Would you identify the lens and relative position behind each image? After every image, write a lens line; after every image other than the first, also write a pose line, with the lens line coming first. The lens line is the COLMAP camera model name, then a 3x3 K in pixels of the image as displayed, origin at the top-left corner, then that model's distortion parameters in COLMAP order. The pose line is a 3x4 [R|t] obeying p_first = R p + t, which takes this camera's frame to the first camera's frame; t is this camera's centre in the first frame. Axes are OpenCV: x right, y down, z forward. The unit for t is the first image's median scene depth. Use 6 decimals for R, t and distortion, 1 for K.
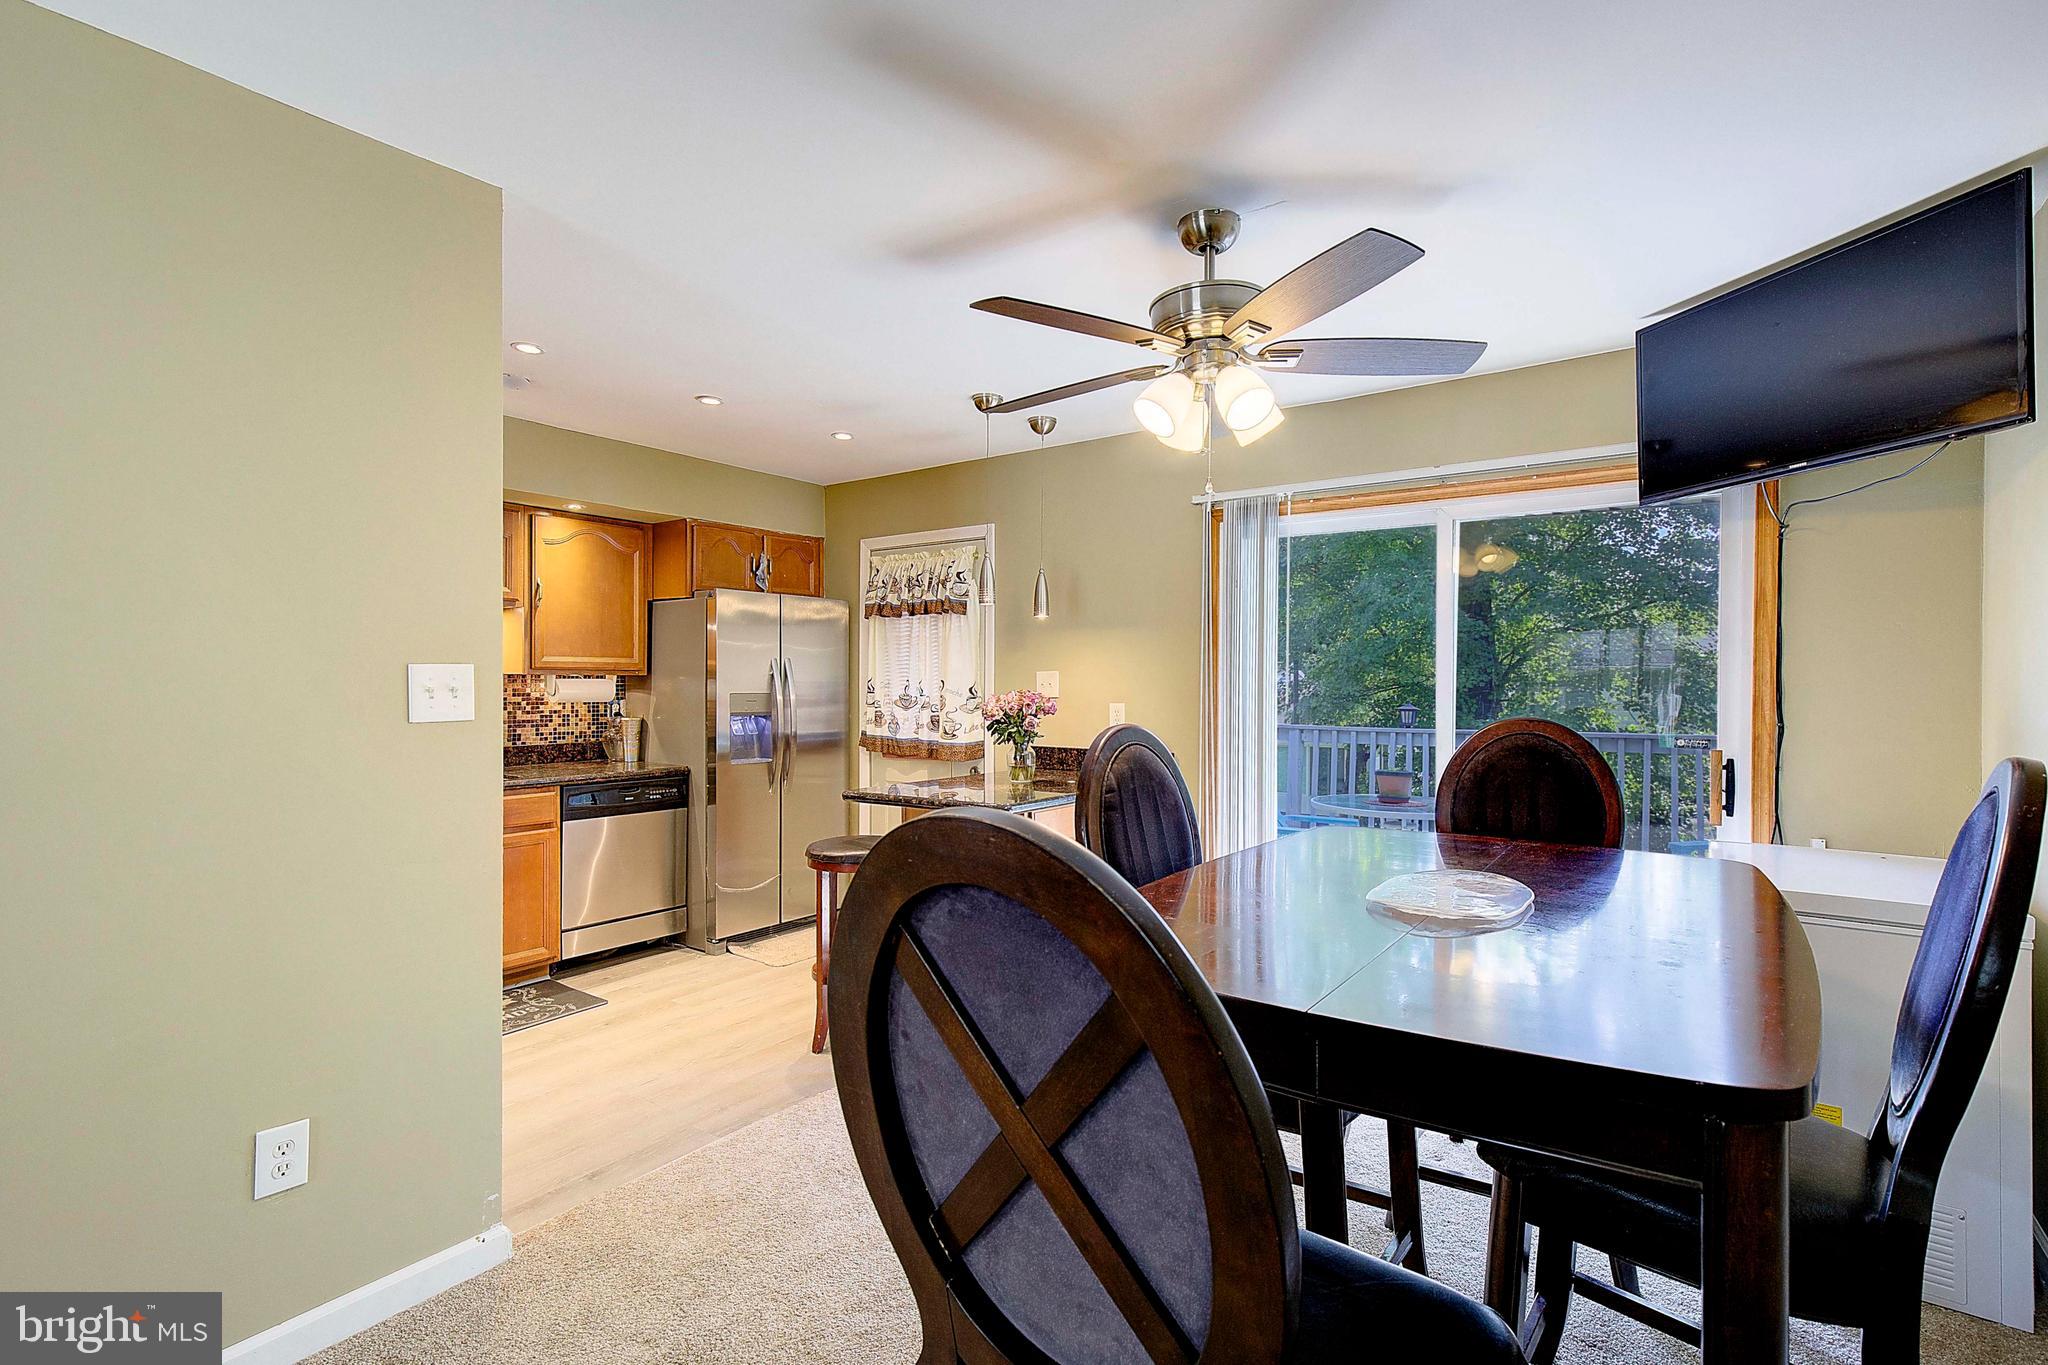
lens RADIAL K [[949.2, 0, 1051.8], [0, 949.2, 662.1], [0, 0, 1]] dist [0.016765, 0.000112]
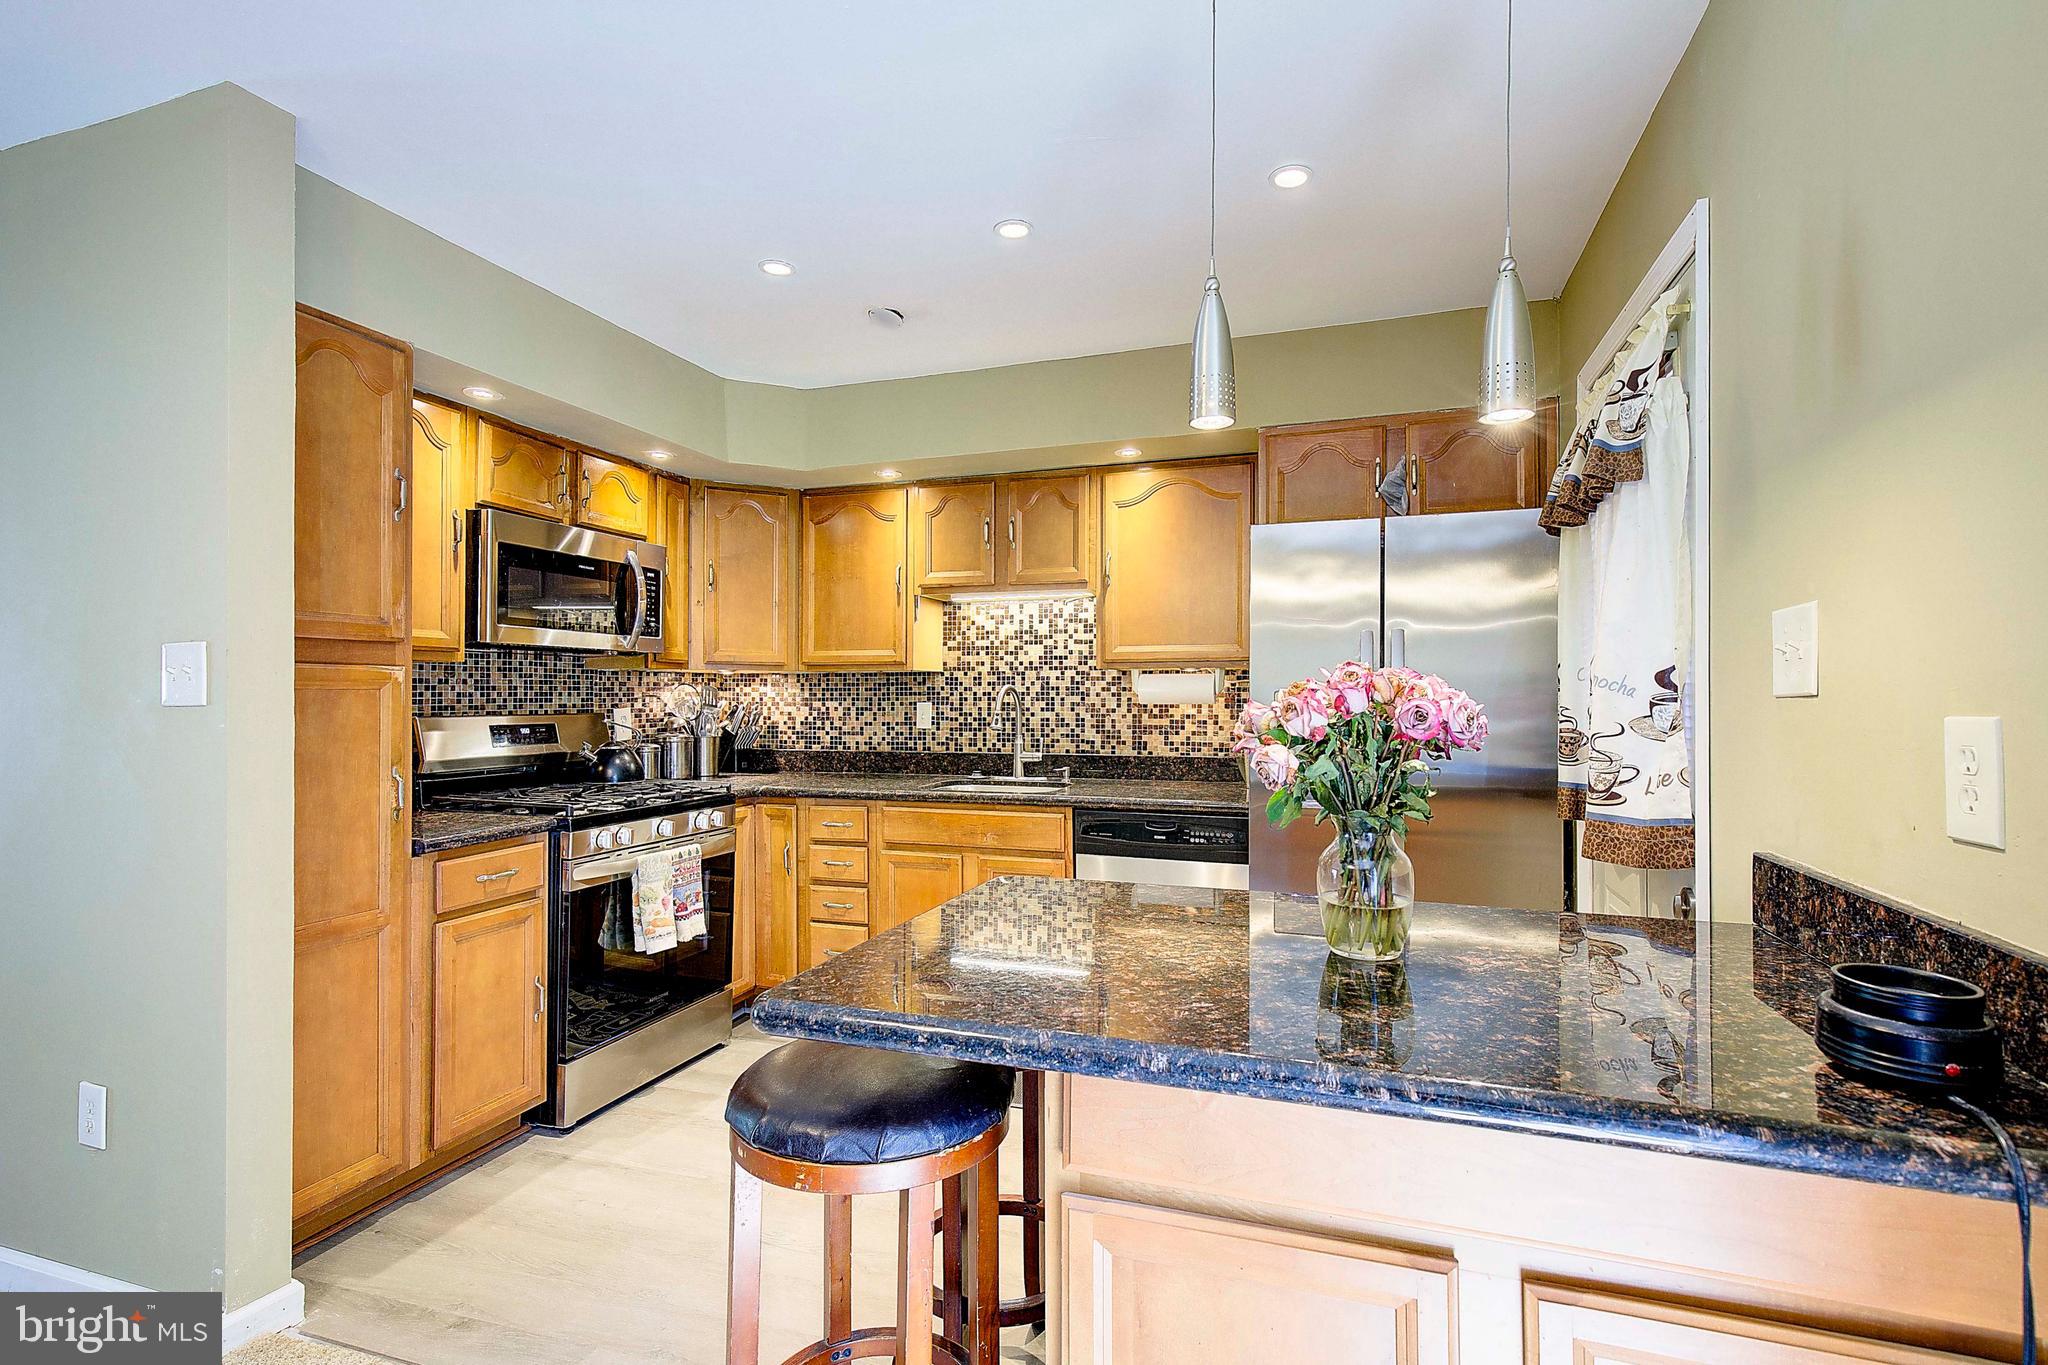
lens RADIAL K [[933.1, 0, 1100.9], [0, 933.1, 689.2], [0, 0, 1]] dist [0.001307, 0.000301]
pose [[0.294877, -0.011337, -0.955468, 0.199776], [0.022216, 0.999741, -0.005006, 0.030948], [0.955277, -0.019750, 0.295053, 0.689572]]
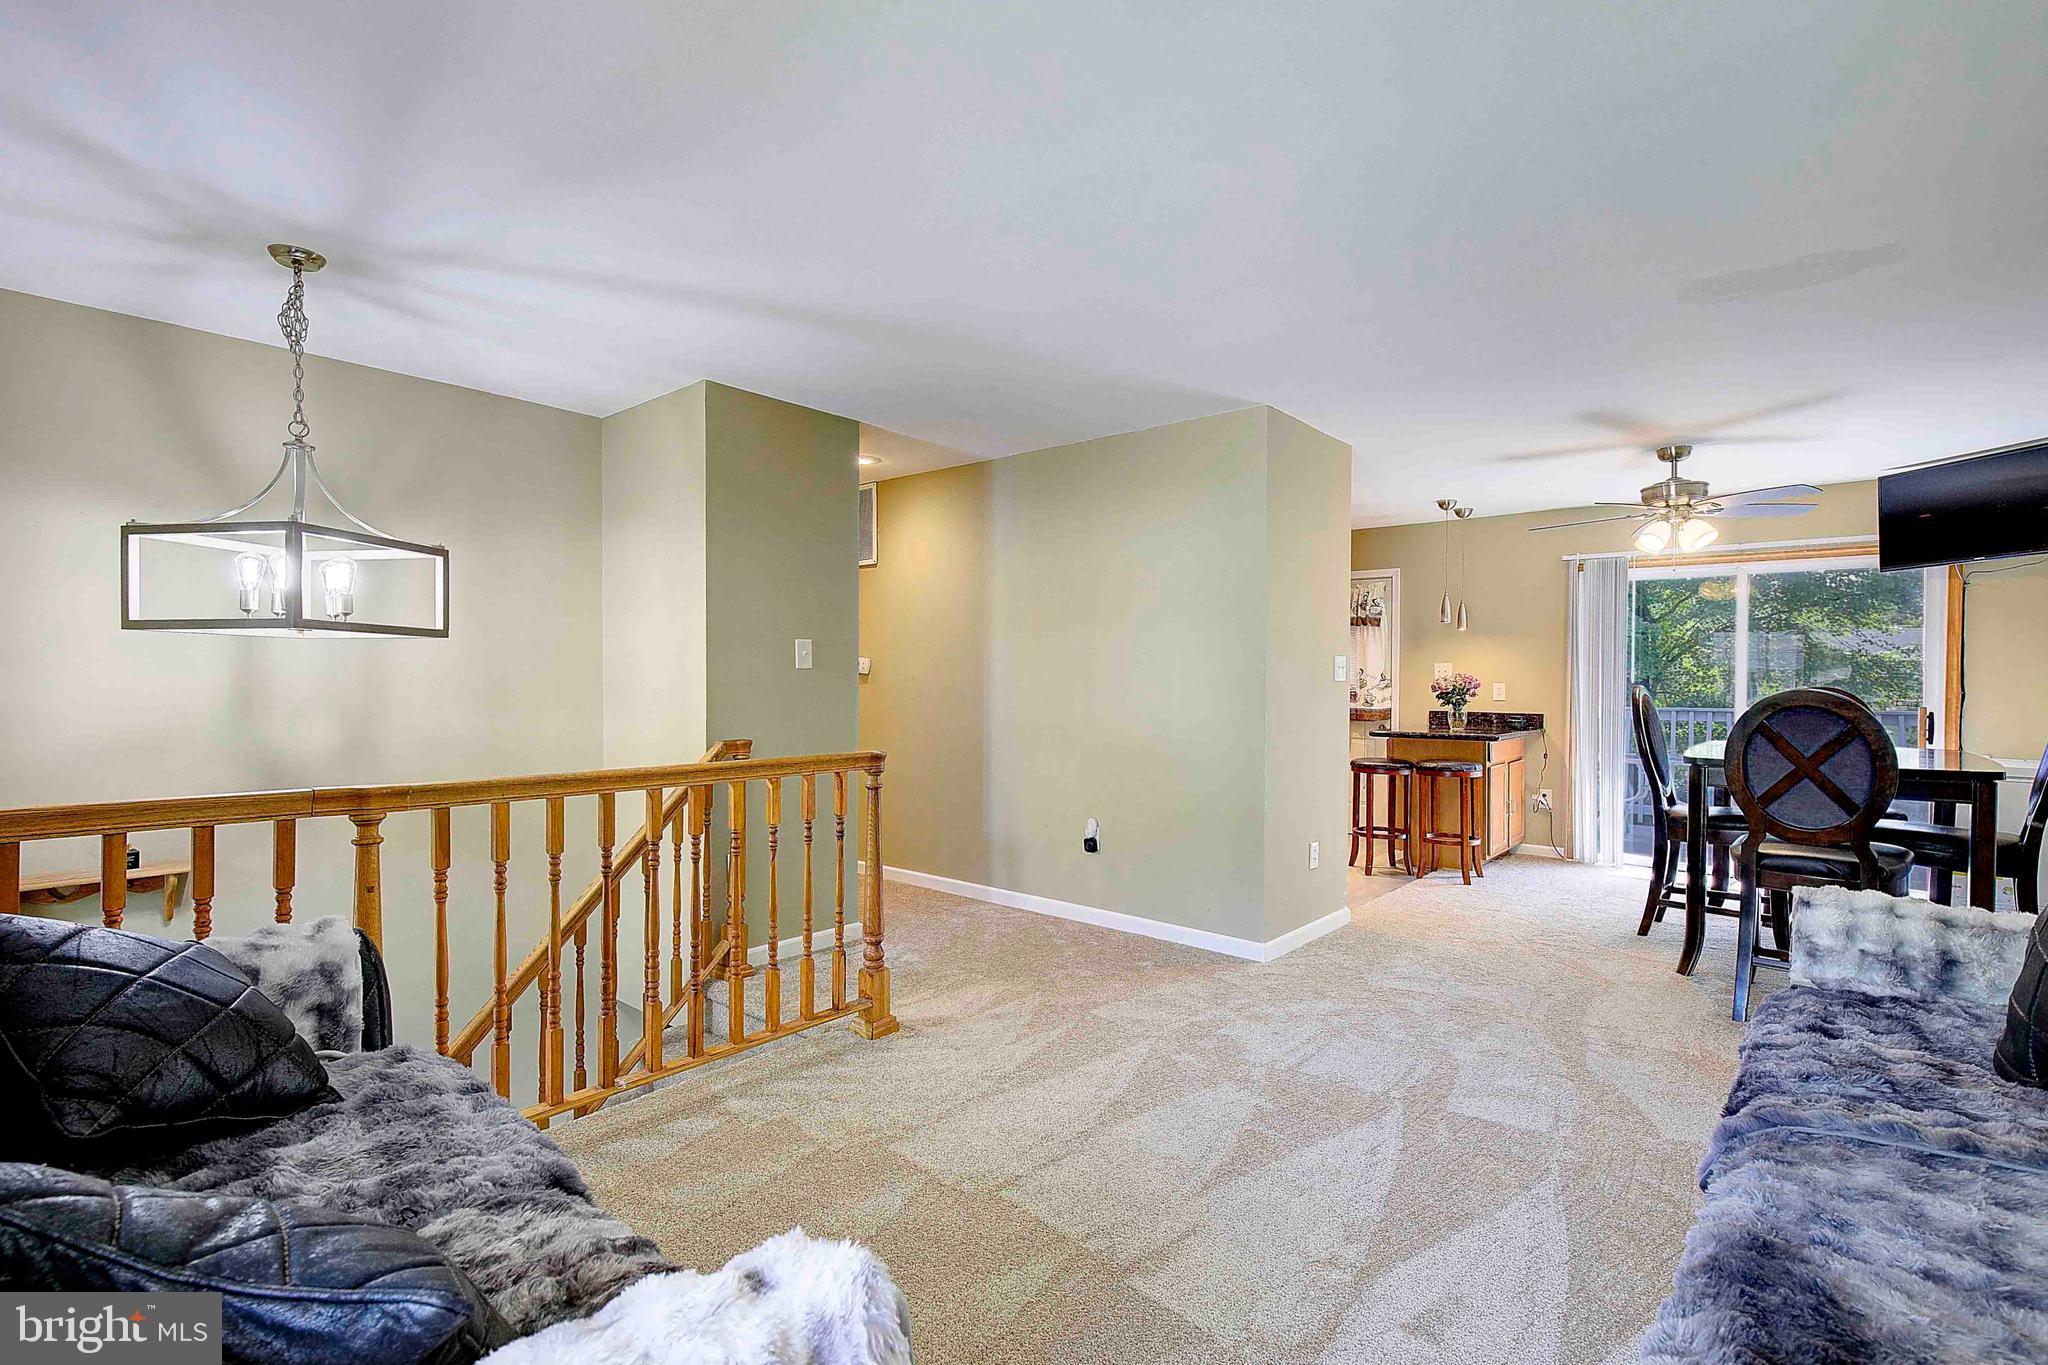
lens RADIAL K [[935.3, 0, 1023.4], [0, 935.3, 666.5], [0, 0, 1]] dist [0.001177, 0.000280]
pose [[0.994312, 0.003192, -0.106460, -0.511156], [-0.002025, 0.999937, 0.011072, -0.000192], [0.106488, -0.010793, 0.994255, -0.593846]]
